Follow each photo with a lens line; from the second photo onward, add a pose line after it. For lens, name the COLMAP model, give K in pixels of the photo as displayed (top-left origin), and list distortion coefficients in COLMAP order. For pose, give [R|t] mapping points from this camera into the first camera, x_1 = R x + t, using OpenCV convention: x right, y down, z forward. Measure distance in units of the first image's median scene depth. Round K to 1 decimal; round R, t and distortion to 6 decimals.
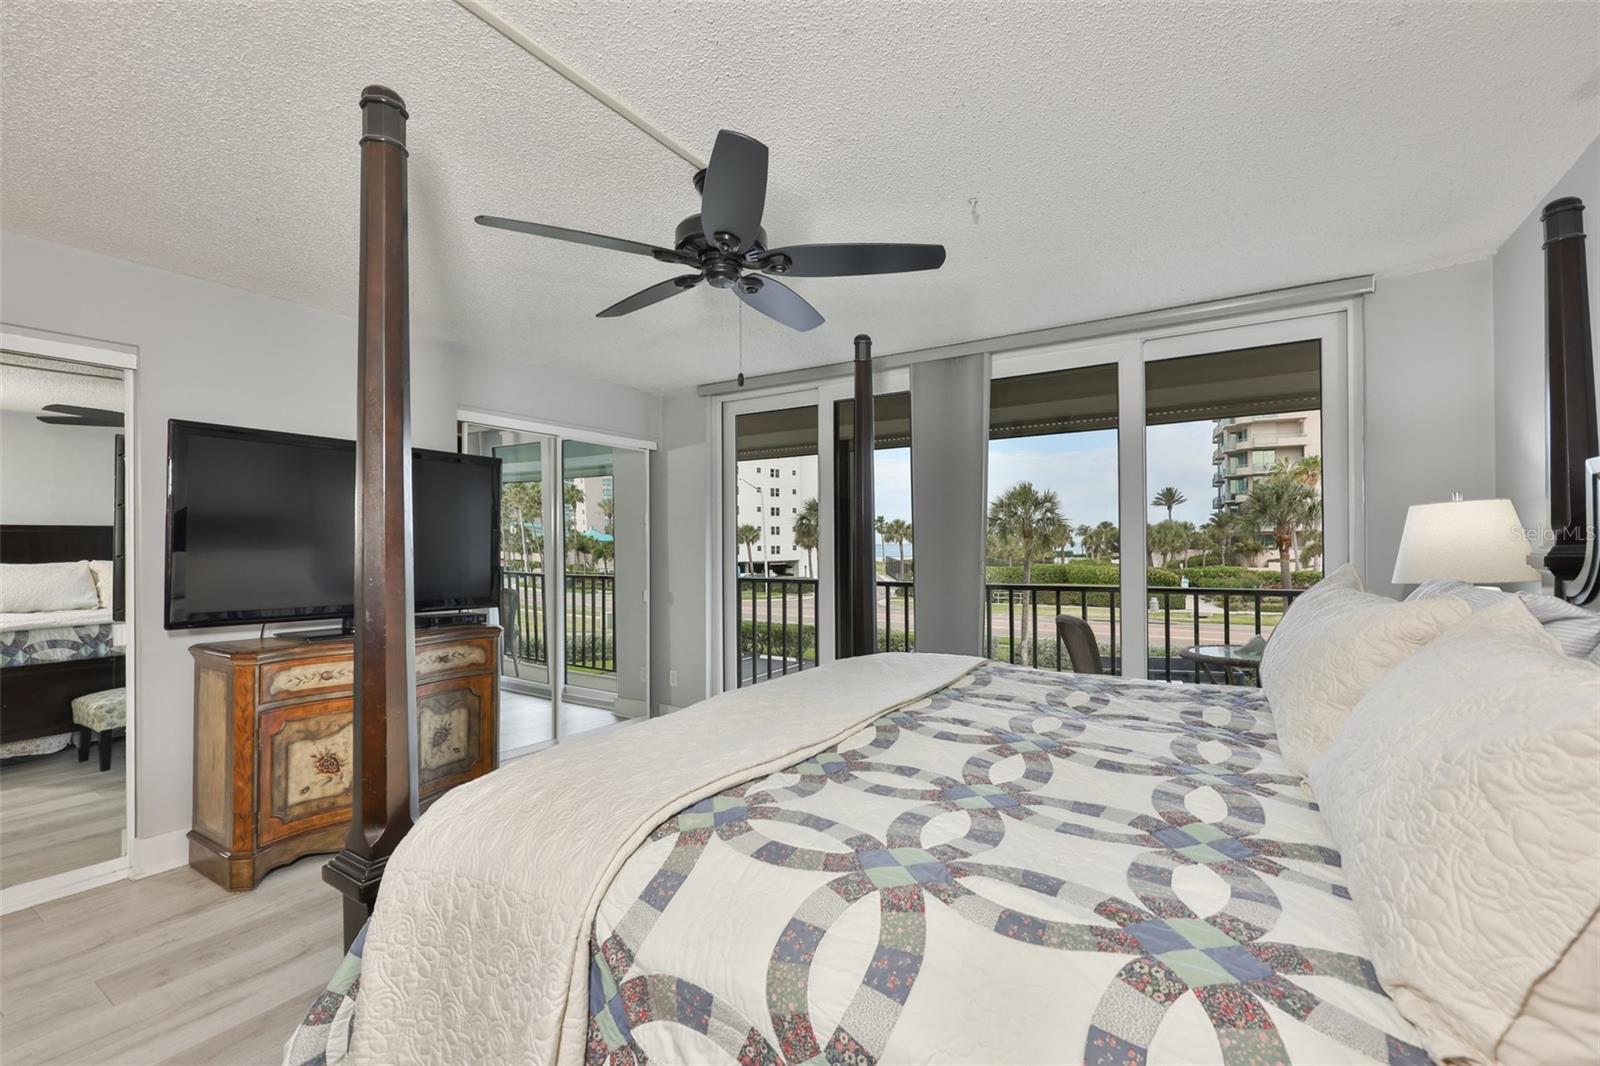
lens RADIAL K [[695.5, 0, 802.6], [0, 695.5, 547.4], [0, 0, 1]] dist [0.000178, -0.000027]
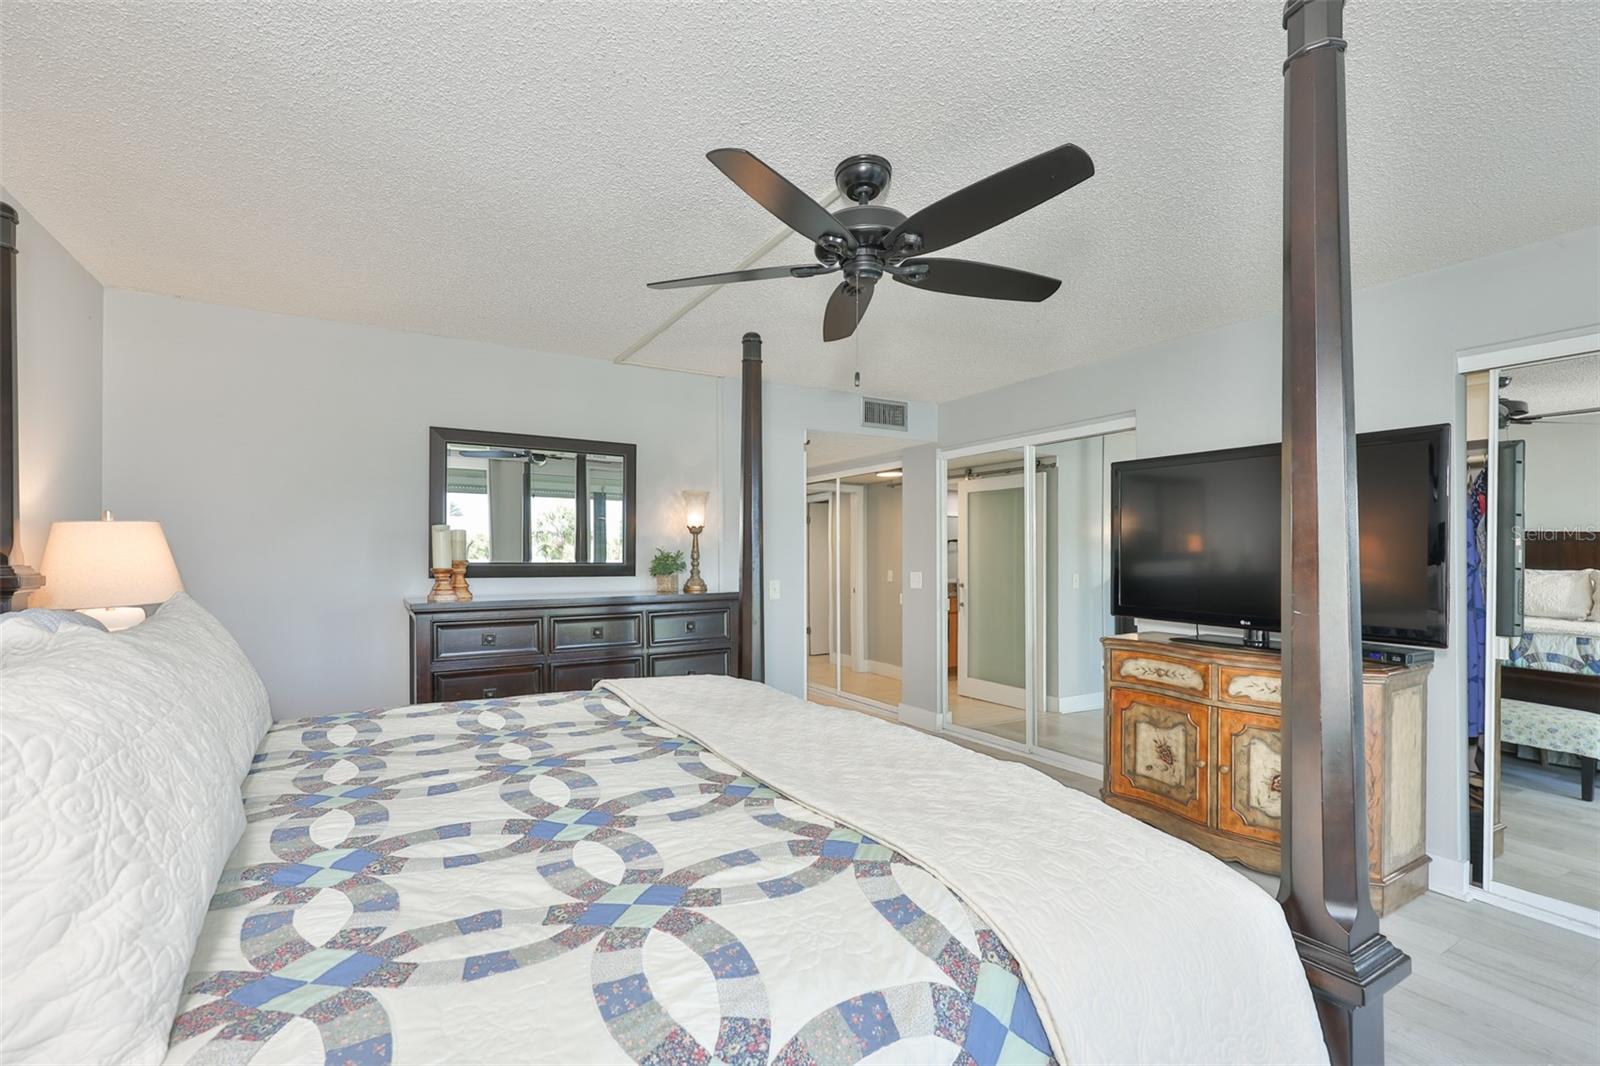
lens RADIAL K [[694.9, 0, 795.6], [0, 694.9, 578.9], [0, 0, 1]] dist [-0.017827, -0.000095]
pose [[-0.466074, 0.034970, -0.884055, 0.567581], [-0.001728, 0.999181, 0.040435, -0.008339], [0.884744, 0.020373, -0.465631, 1.023468]]
